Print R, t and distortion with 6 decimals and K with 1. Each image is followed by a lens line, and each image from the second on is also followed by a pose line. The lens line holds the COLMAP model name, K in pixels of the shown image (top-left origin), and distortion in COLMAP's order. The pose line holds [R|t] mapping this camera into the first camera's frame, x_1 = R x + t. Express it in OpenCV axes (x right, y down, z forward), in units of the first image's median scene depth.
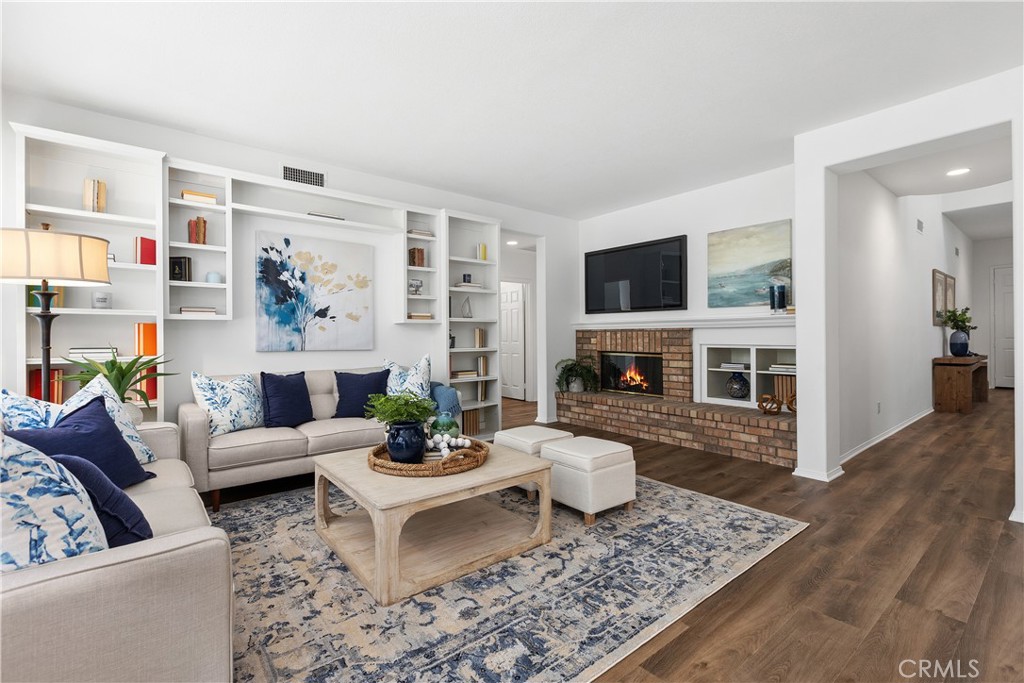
lens RADIAL K [[458.6, 0, 503.8], [0, 458.6, 332.5], [0, 0, 1]] dist [0.006647, -0.002416]
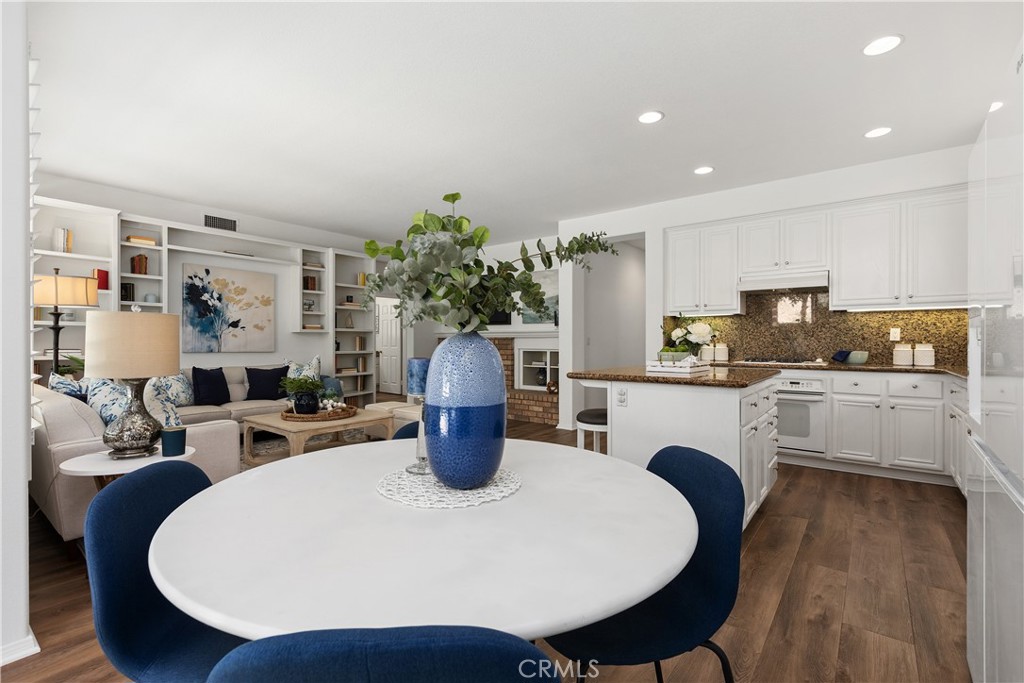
lens RADIAL K [[458.6, 0, 506.6], [0, 458.6, 340.1], [0, 0, 1]] dist [0.006647, -0.002416]
pose [[0.973427, 0.007497, 0.228875, 0.074989], [-0.008571, 0.999956, 0.003698, -0.008323], [-0.228837, -0.005561, 0.973449, -0.512282]]
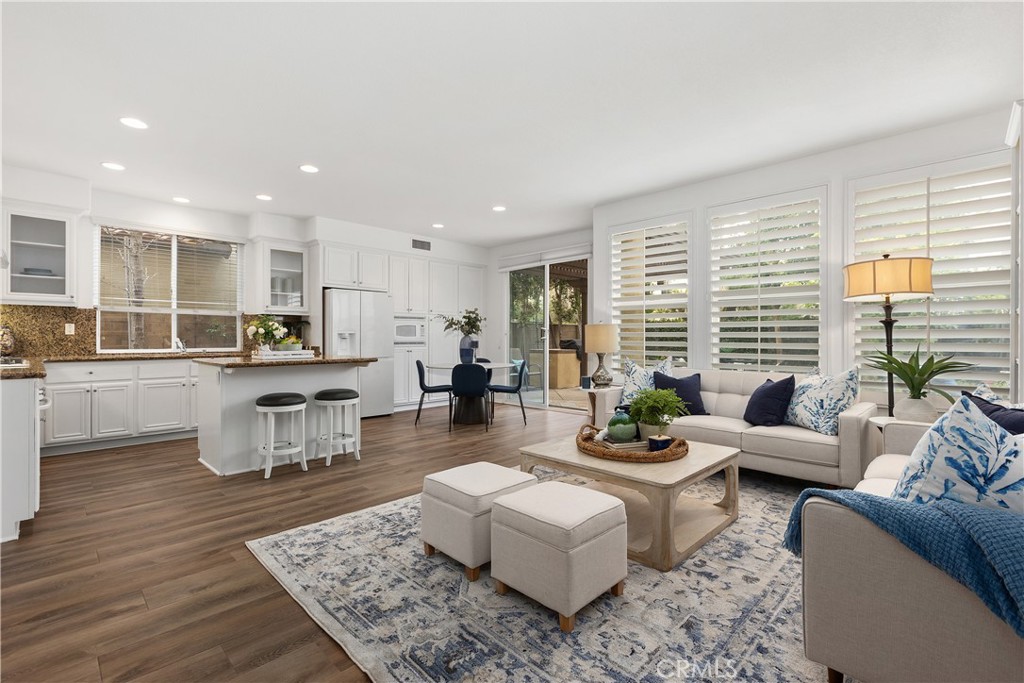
lens RADIAL K [[458.6, 0, 509.2], [0, 458.6, 336.4], [0, 0, 1]] dist [0.006647, -0.002416]
pose [[-0.992203, 0.001669, -0.124621, 0.171406], [0.002939, 0.999946, -0.010007, 0.009953], [0.124597, -0.010295, -0.992154, 1.338963]]
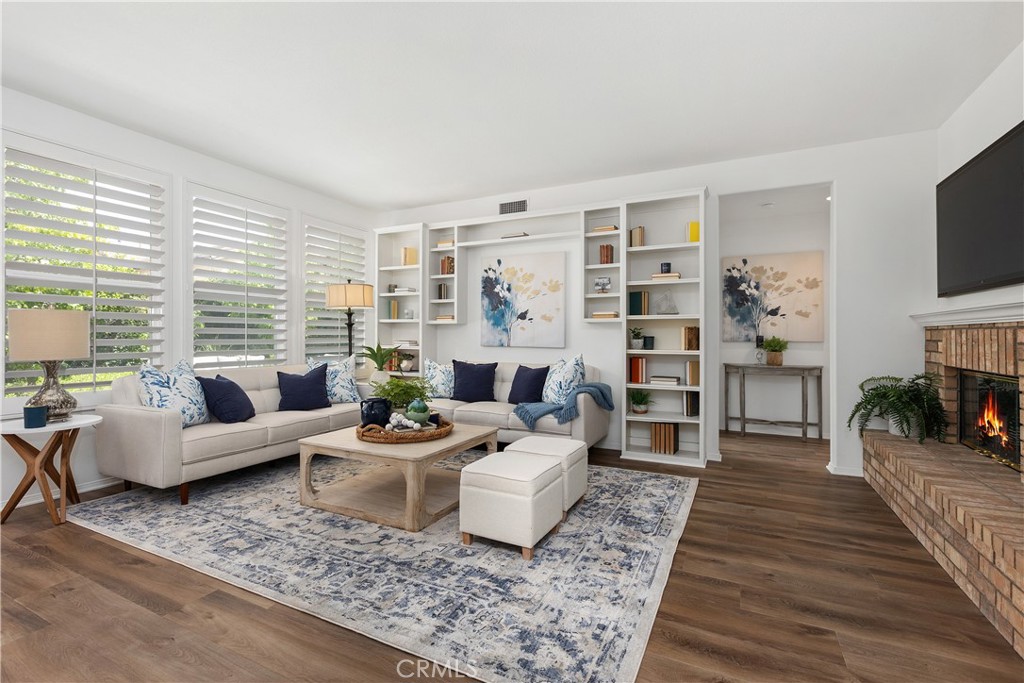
lens RADIAL K [[458.6, 0, 504.5], [0, 458.6, 338.6], [0, 0, 1]] dist [0.006647, -0.002416]
pose [[0.417169, 0.012500, -0.908743, 0.706556], [0.001069, 0.999898, 0.014245, 0.000142], [0.908829, -0.006914, 0.417113, 0.470911]]
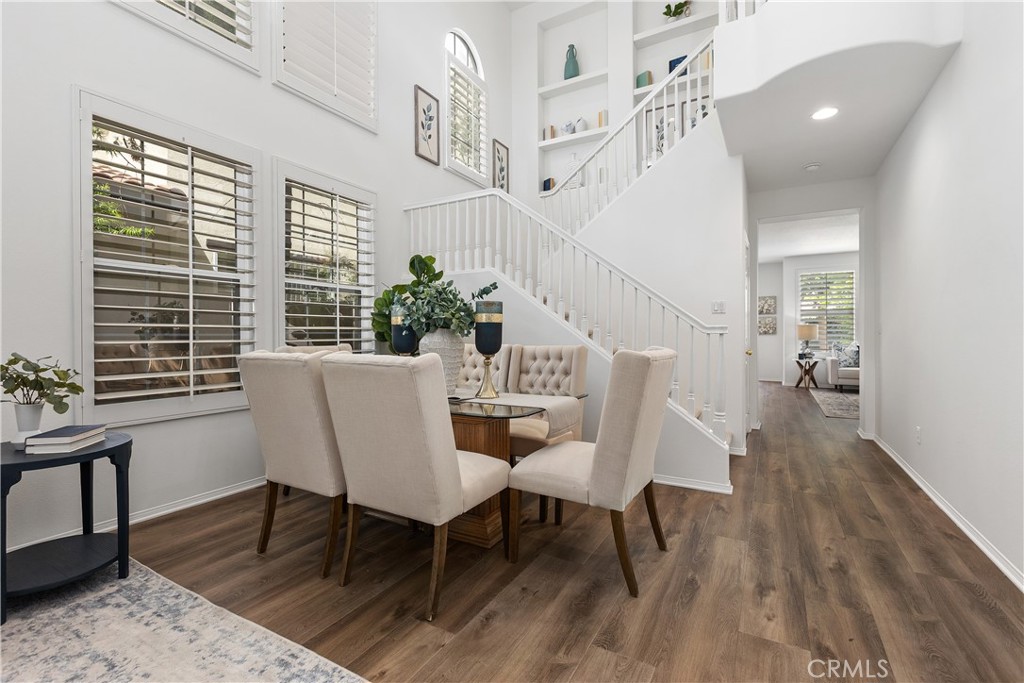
lens RADIAL K [[458.6, 0, 509.5], [0, 458.6, 339.6], [0, 0, 1]] dist [0.006647, -0.002416]
pose [[-0.931498, 0.017775, -0.363311, 1.987739], [0.017006, 0.999841, 0.005315, 0.003390], [0.363348, -0.001227, -0.931653, 1.732575]]
